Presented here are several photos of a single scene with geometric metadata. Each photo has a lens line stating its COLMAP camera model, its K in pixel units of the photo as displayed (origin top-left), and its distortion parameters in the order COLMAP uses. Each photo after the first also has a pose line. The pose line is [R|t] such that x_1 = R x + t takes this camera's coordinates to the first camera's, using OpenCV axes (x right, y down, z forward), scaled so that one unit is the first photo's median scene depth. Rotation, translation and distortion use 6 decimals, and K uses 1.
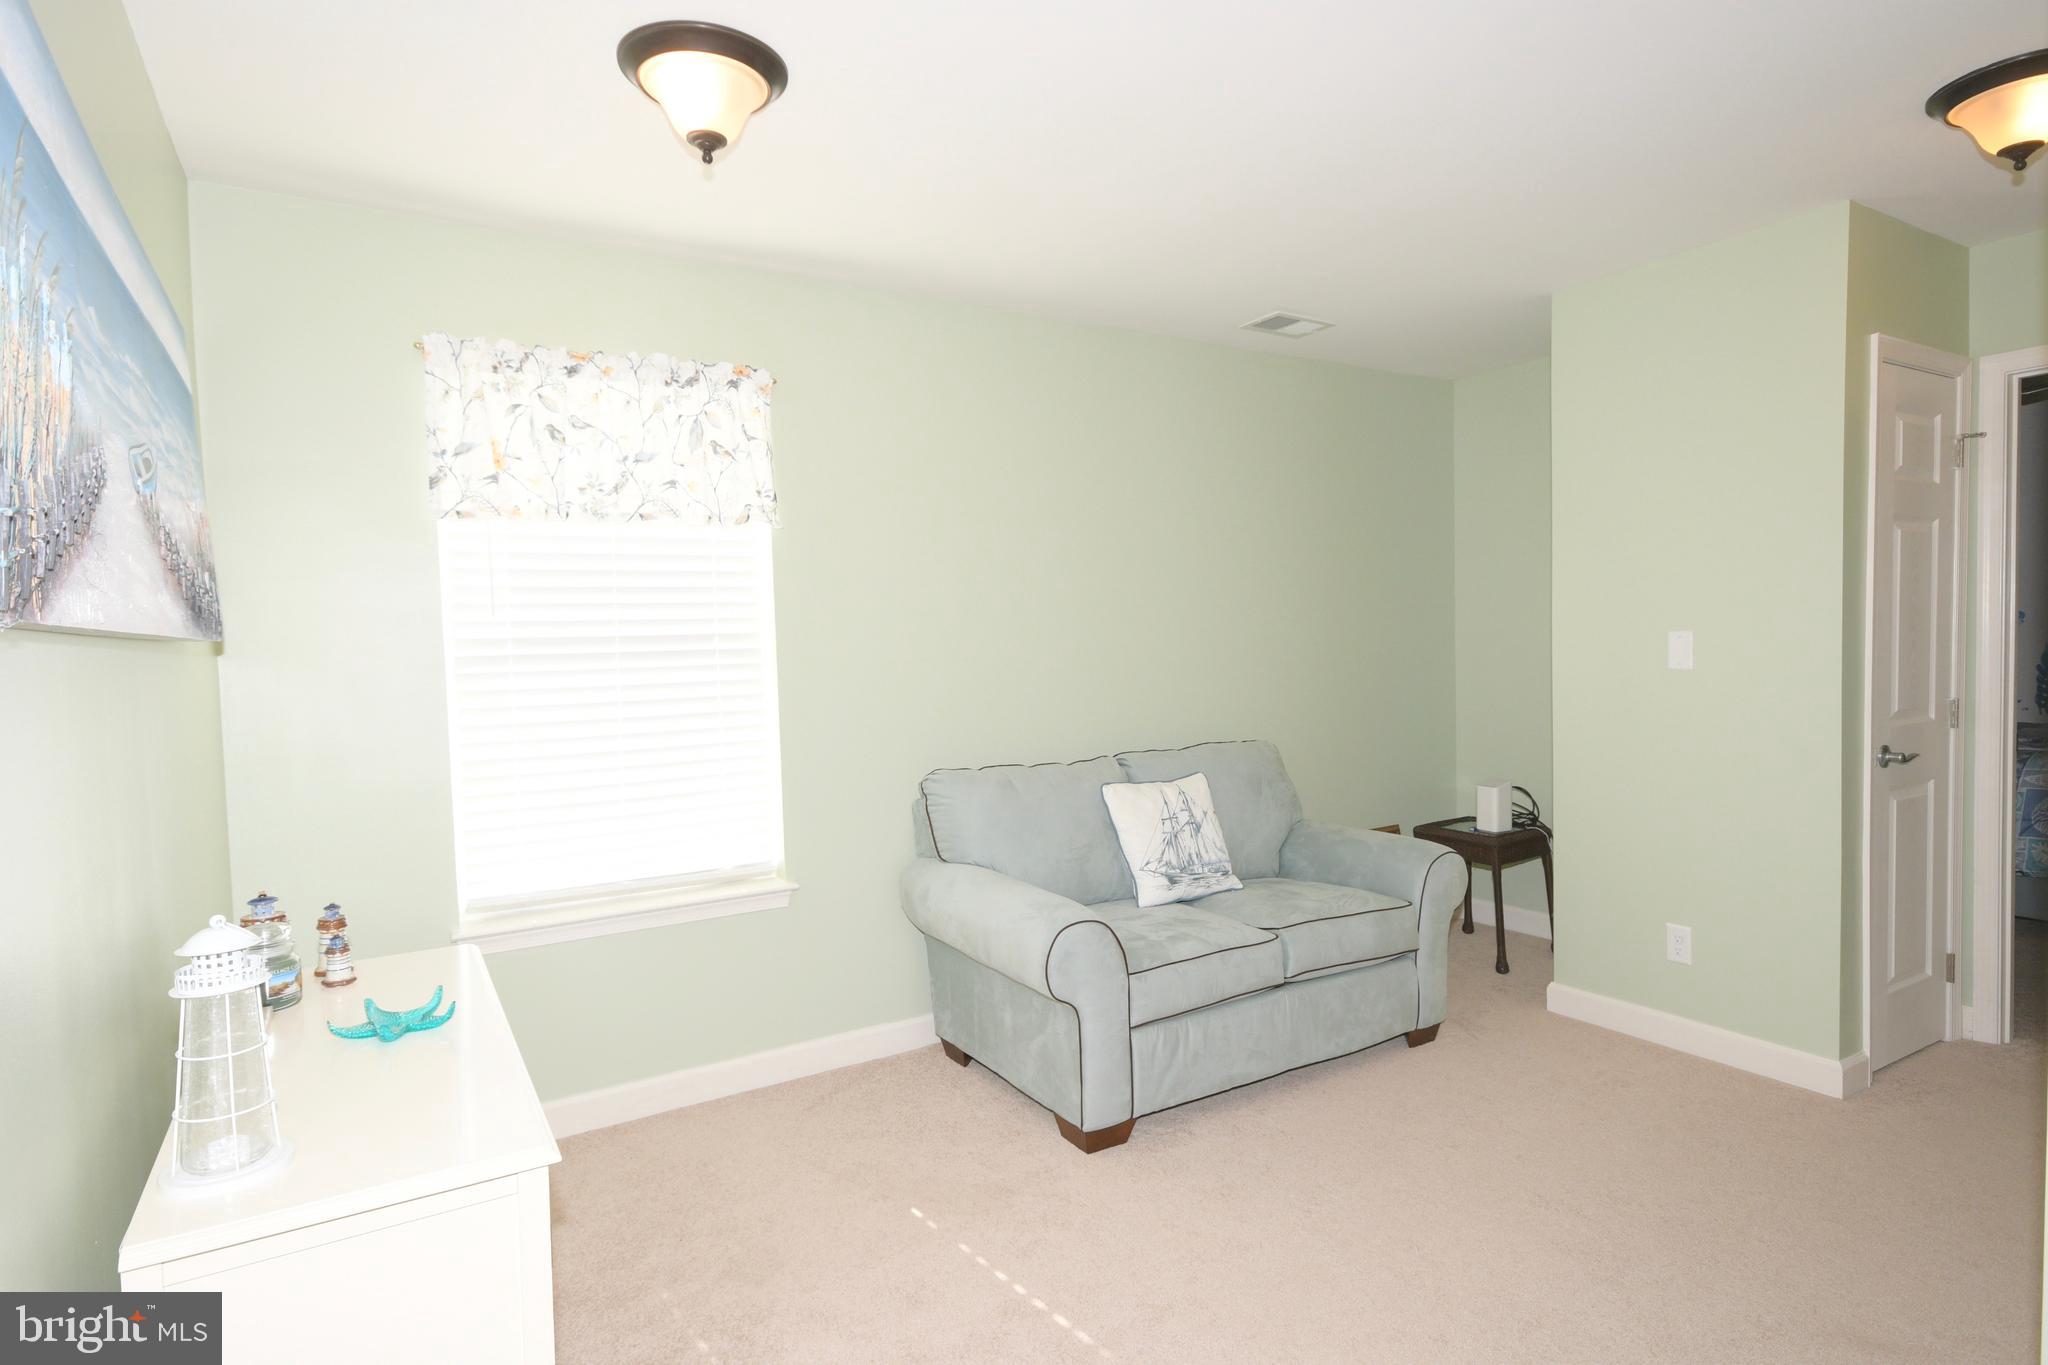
lens RADIAL K [[1097.3, 0, 1024.0], [0, 1097.3, 682.5], [0, 0, 1]] dist [0.009241, 0.001036]
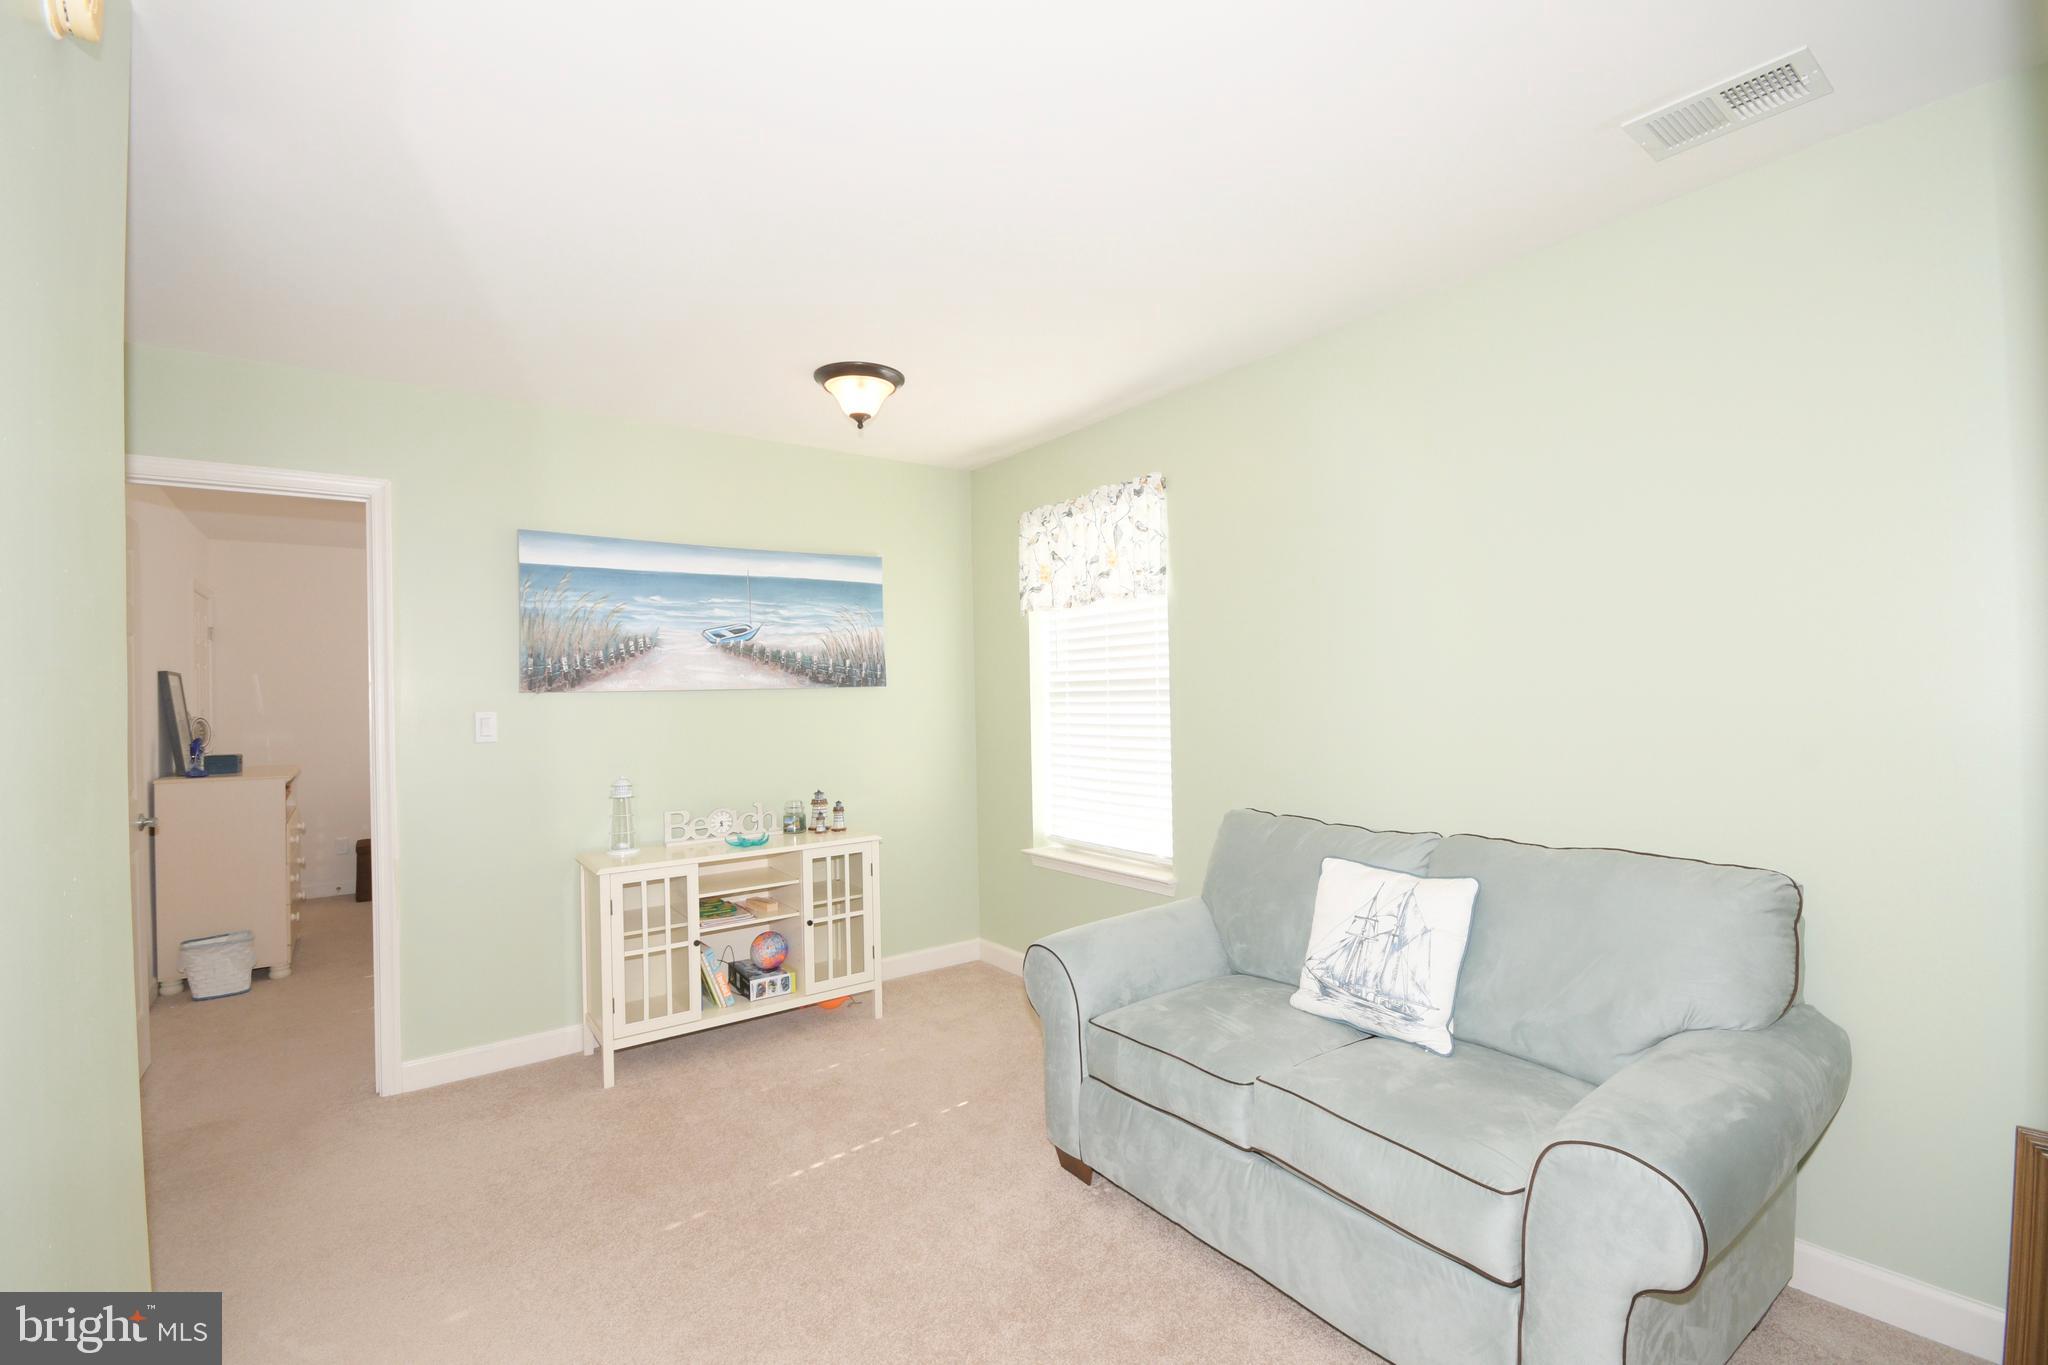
lens RADIAL K [[901.2, 0, 1024.0], [0, 901.2, 682.5], [0, 0, 1]] dist [-0.000914, 0.000080]
pose [[0.079900, 0.013585, -0.996710, 0.841499], [-0.019912, 0.999729, 0.012030, -0.051586], [0.996604, 0.018885, 0.080149, 0.795838]]
